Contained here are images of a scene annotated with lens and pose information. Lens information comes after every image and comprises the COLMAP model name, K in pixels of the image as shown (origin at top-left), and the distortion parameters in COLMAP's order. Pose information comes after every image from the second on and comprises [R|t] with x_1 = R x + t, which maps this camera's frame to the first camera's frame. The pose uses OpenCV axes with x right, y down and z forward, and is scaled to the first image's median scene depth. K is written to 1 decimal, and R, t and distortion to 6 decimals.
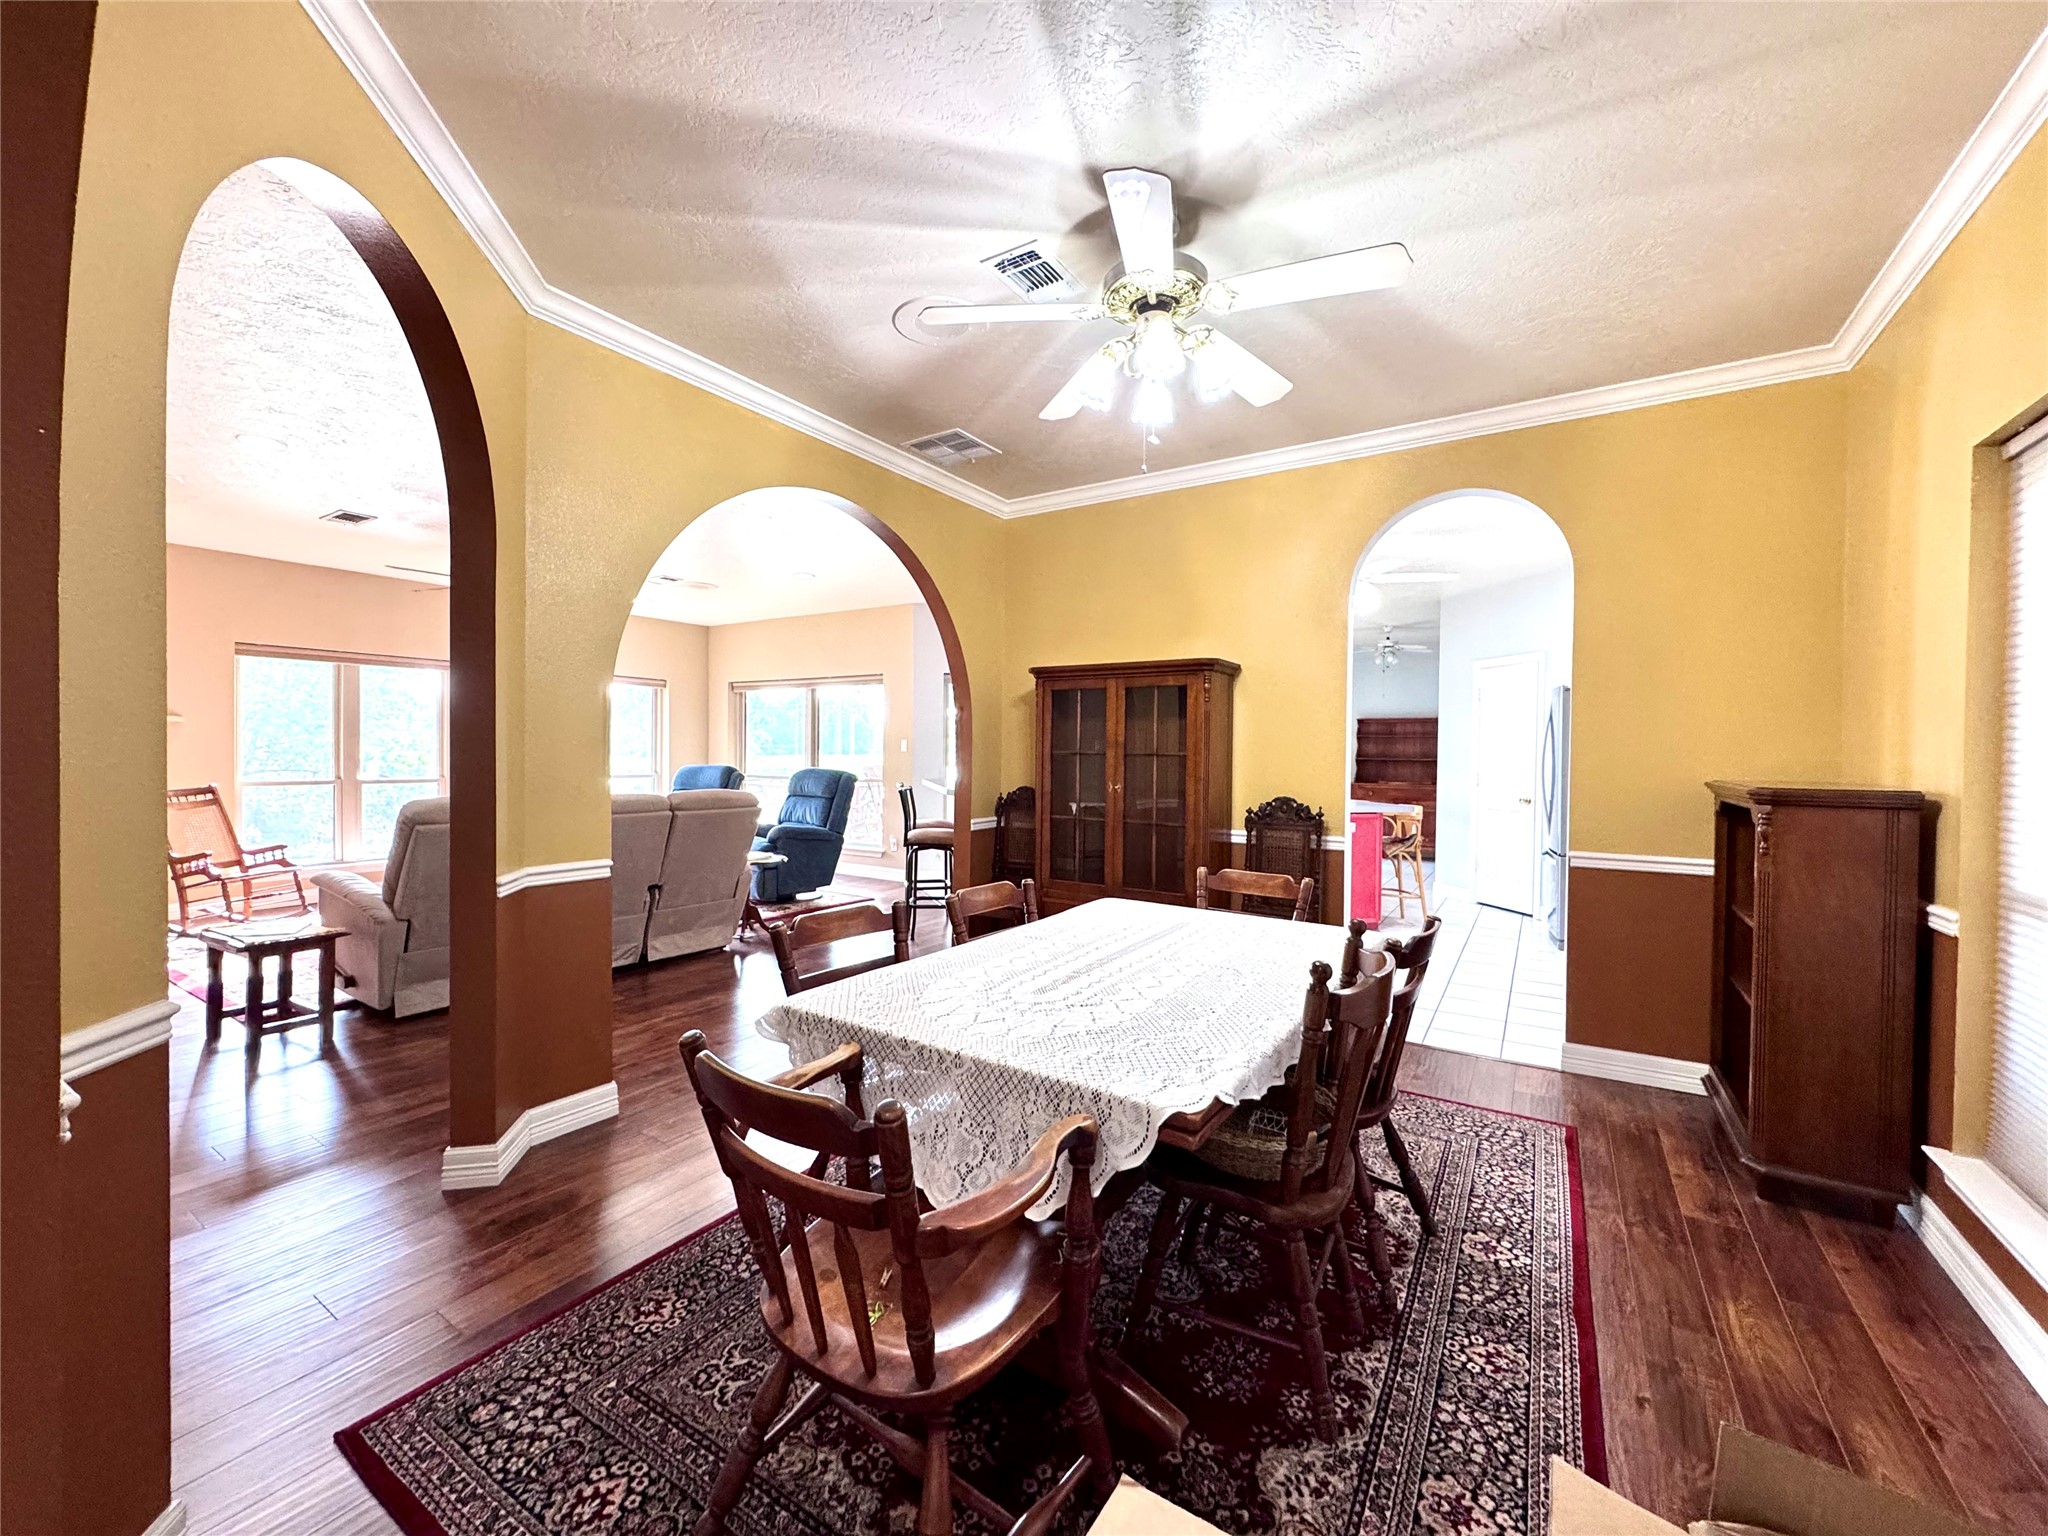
lens RADIAL K [[818.6, 0, 1019.1], [0, 818.6, 765.5], [0, 0, 1]] dist [-0.003450, 0.000747]
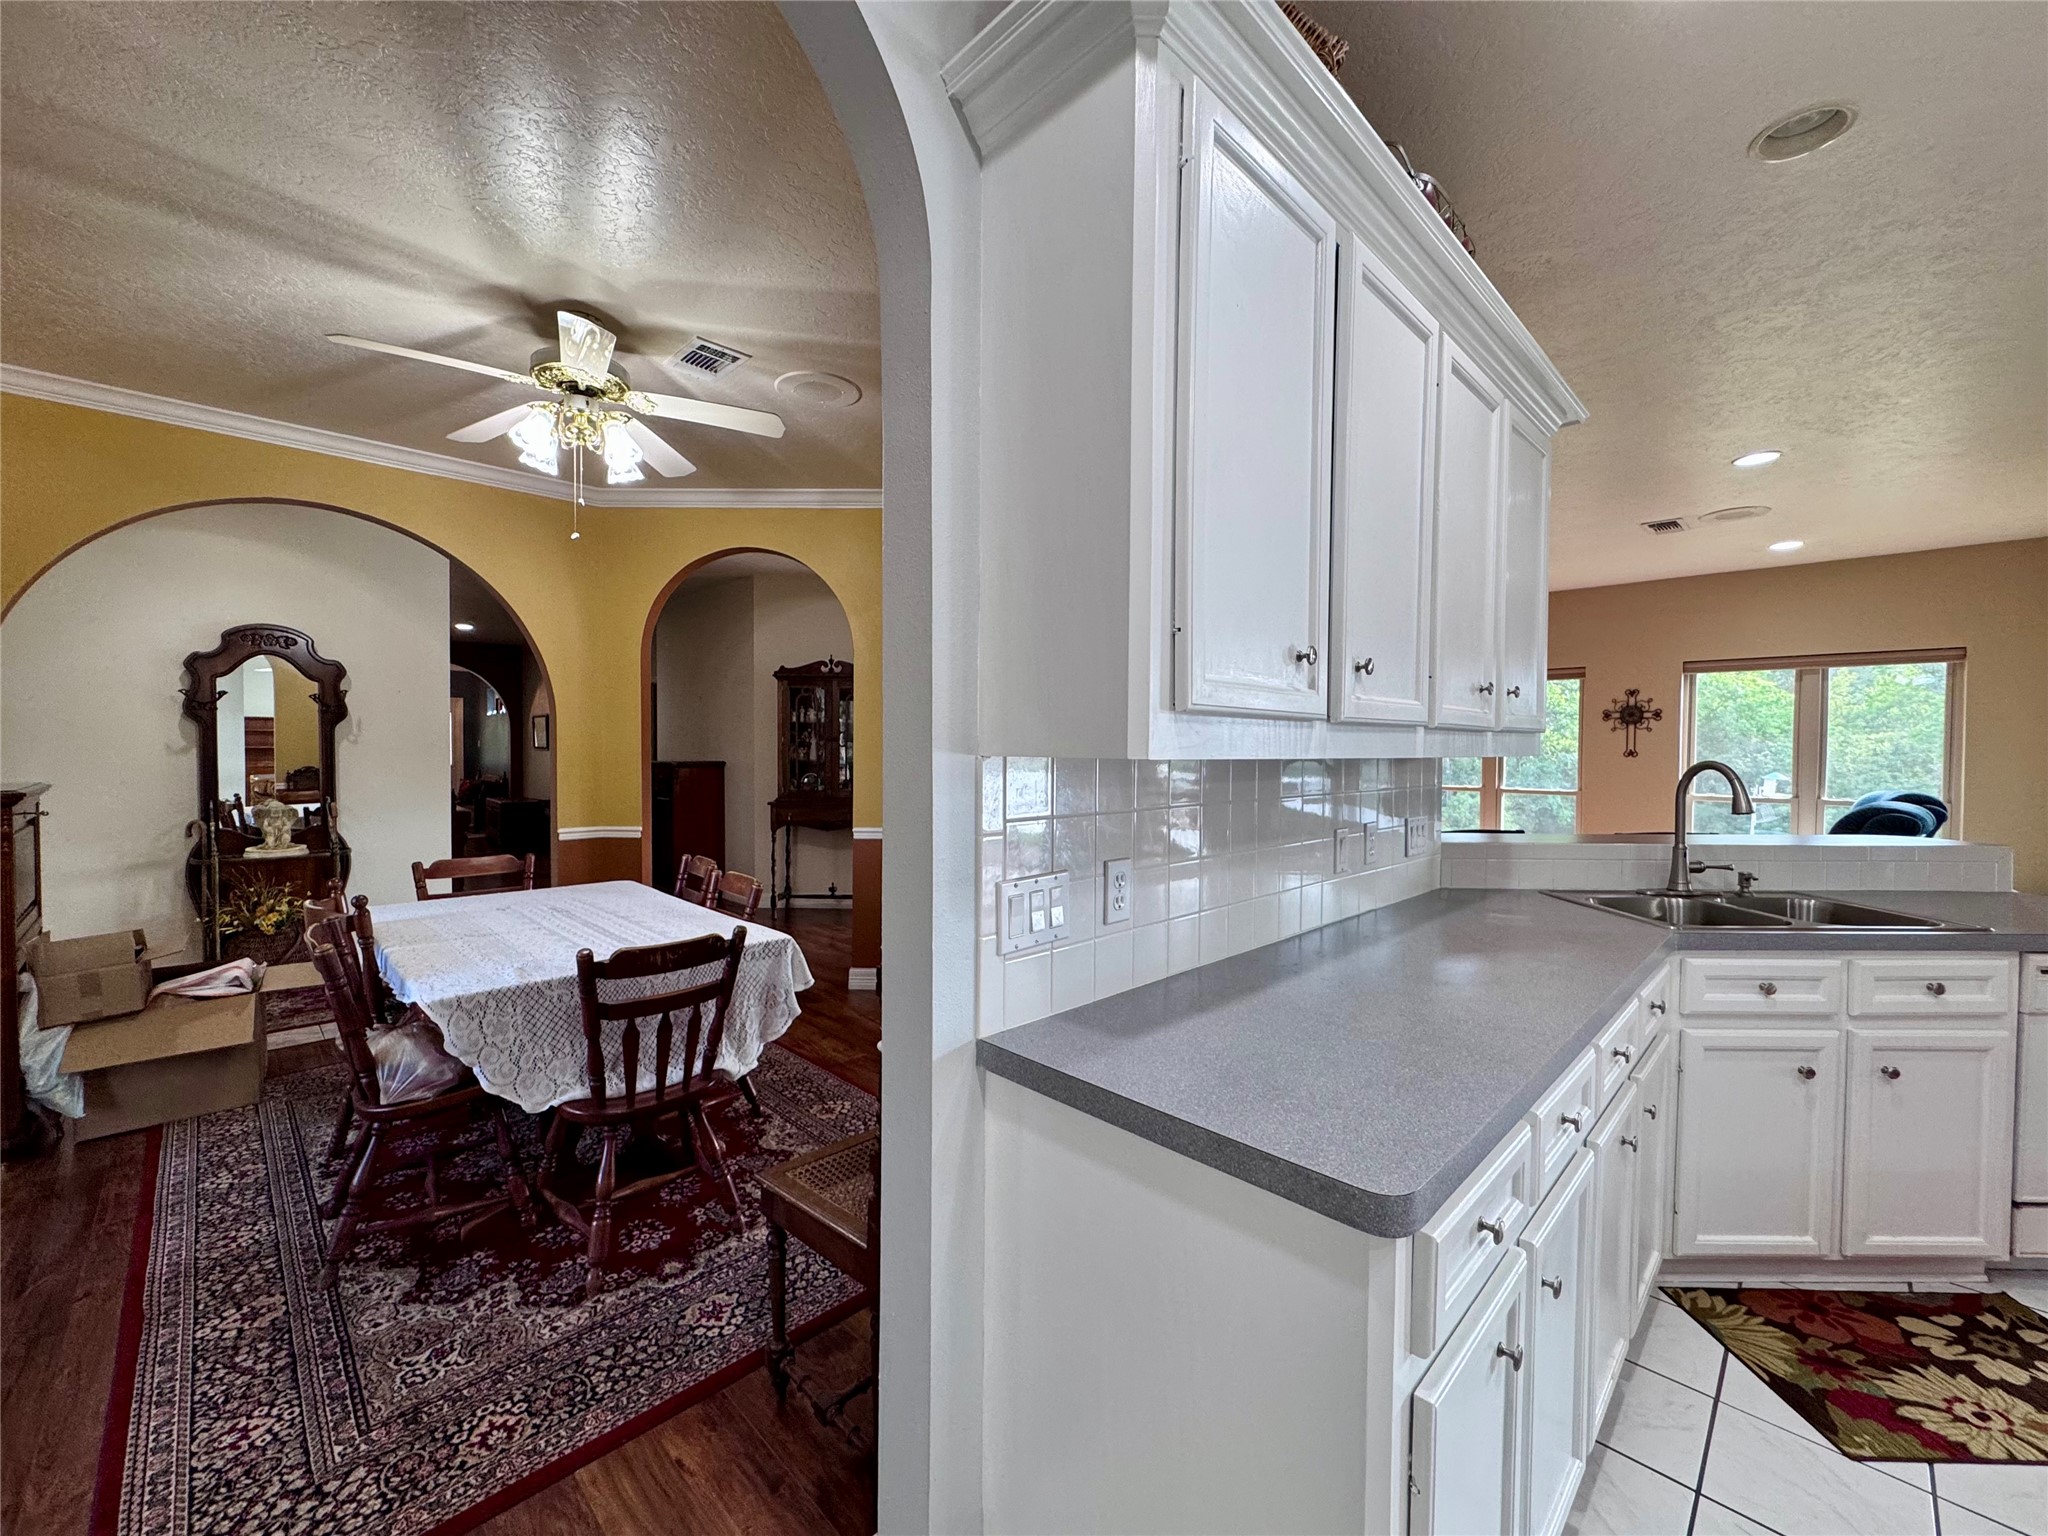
lens RADIAL K [[818.6, 0, 1026.5], [0, 818.6, 758.7], [0, 0, 1]] dist [-0.003450, 0.000747]
pose [[-0.213864, 0.002433, -0.976860, 0.562921], [-0.031730, 0.999452, 0.009436, -0.016079], [0.976348, 0.033013, -0.213669, 0.891182]]
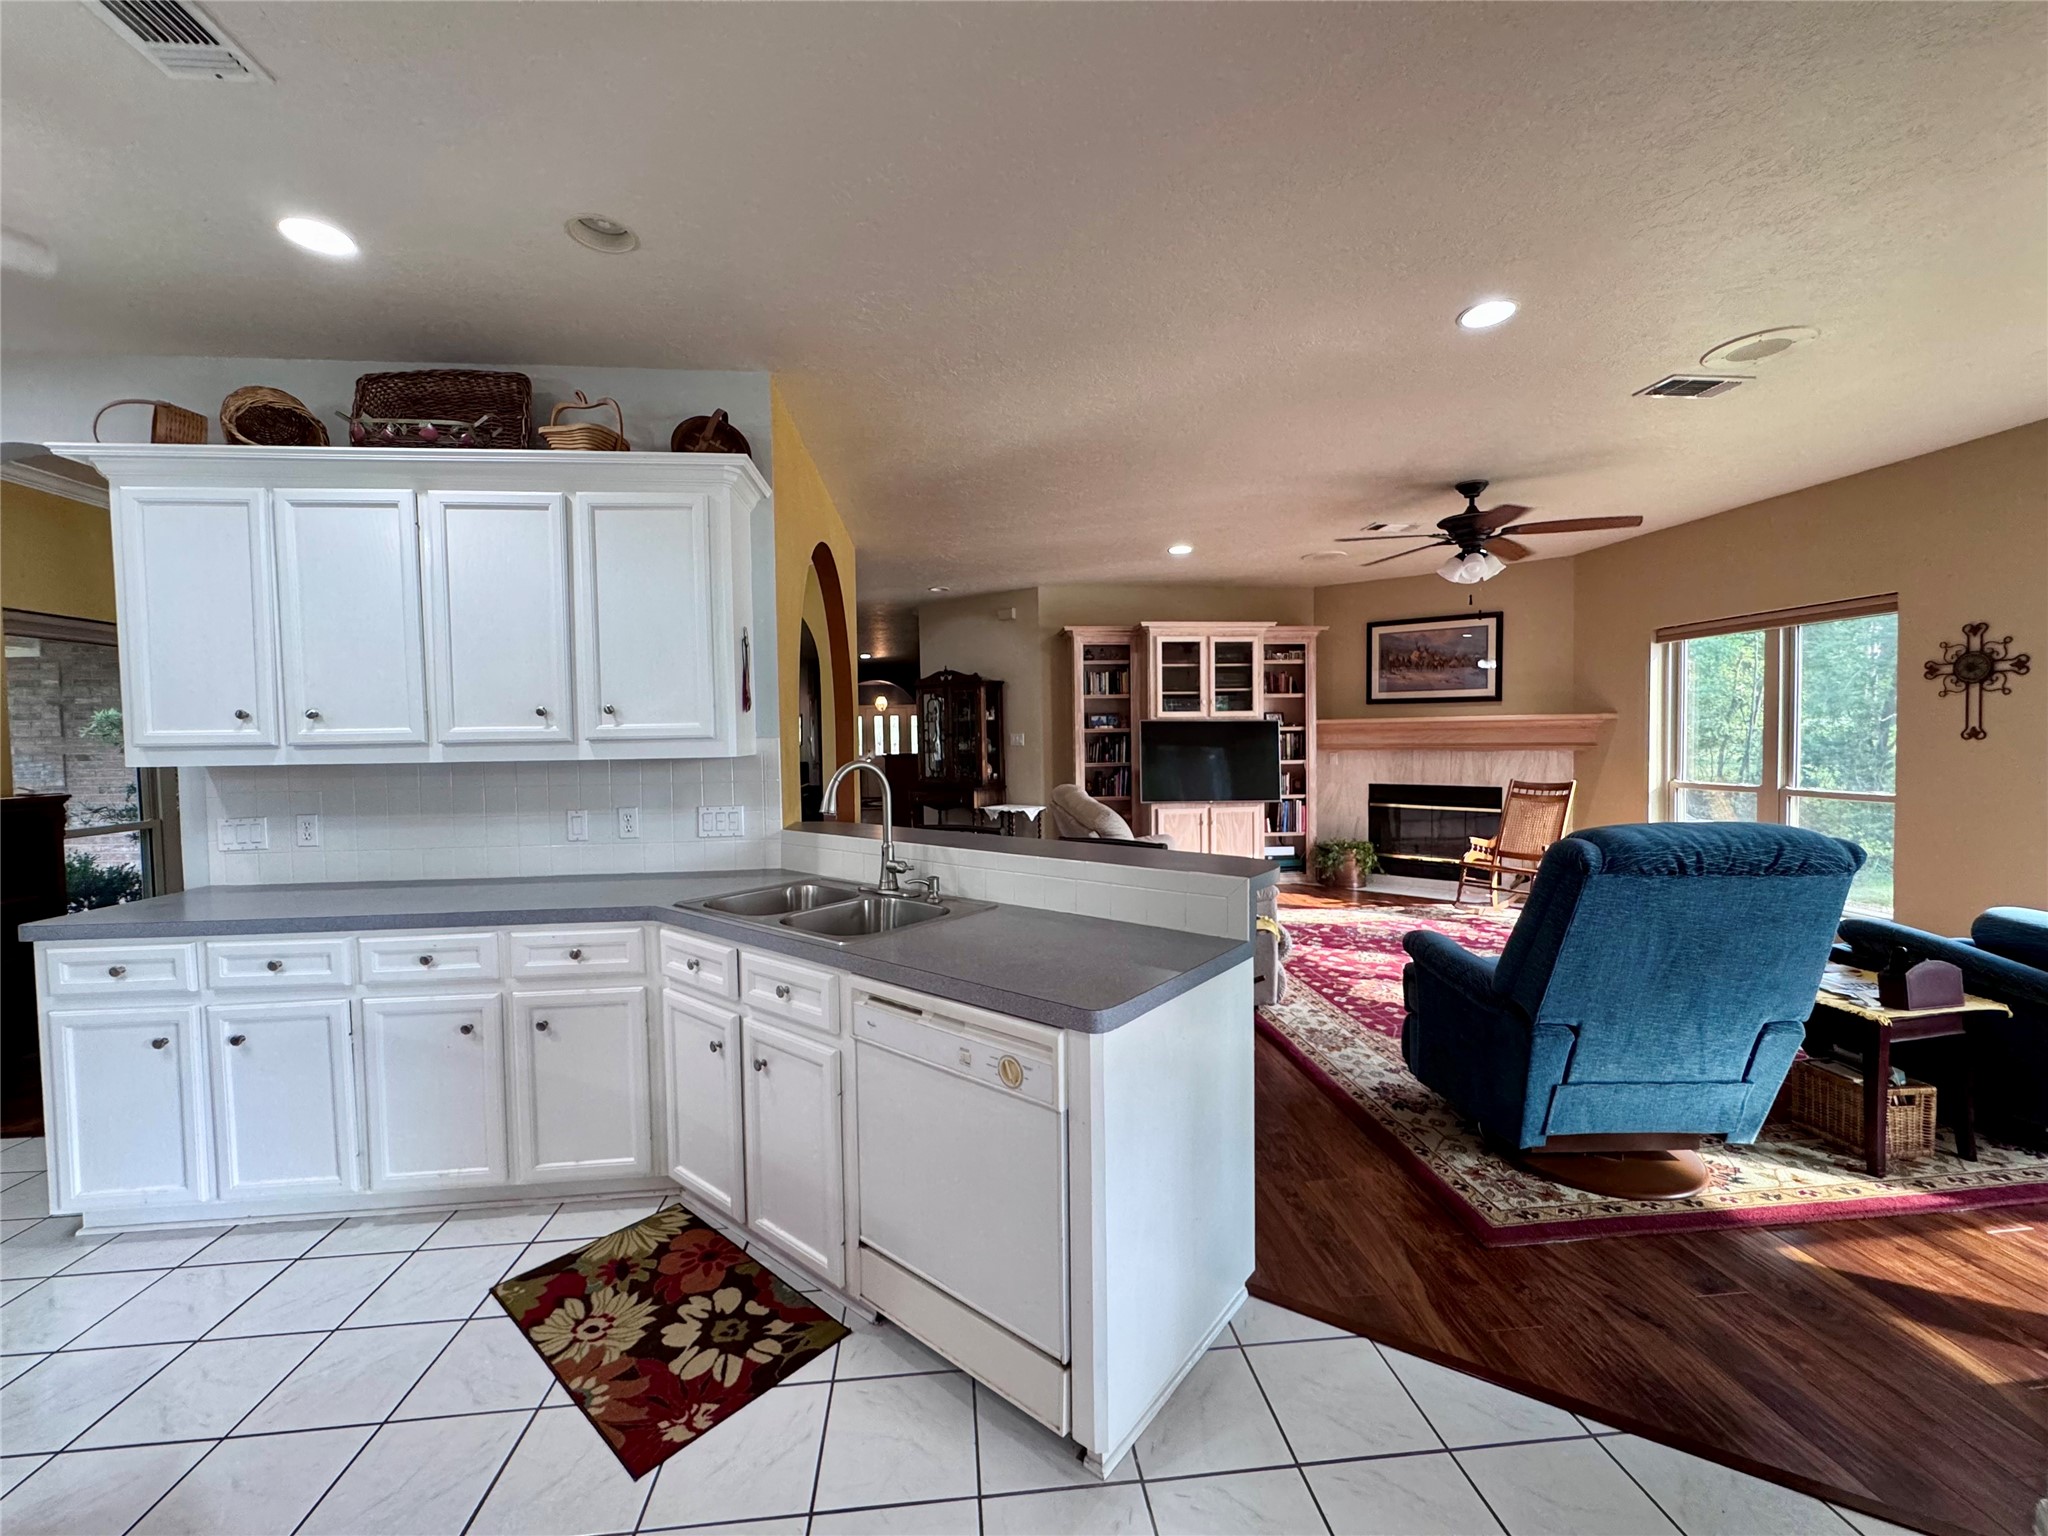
lens RADIAL K [[818.6, 0, 1025.0], [0, 818.6, 766.0], [0, 0, 1]] dist [-0.003450, 0.000747]
pose [[-0.781761, 0.025548, -0.623055, 0.221131], [-0.006877, 0.998746, 0.049582, -0.046453], [0.623541, 0.043046, -0.780605, 1.649335]]
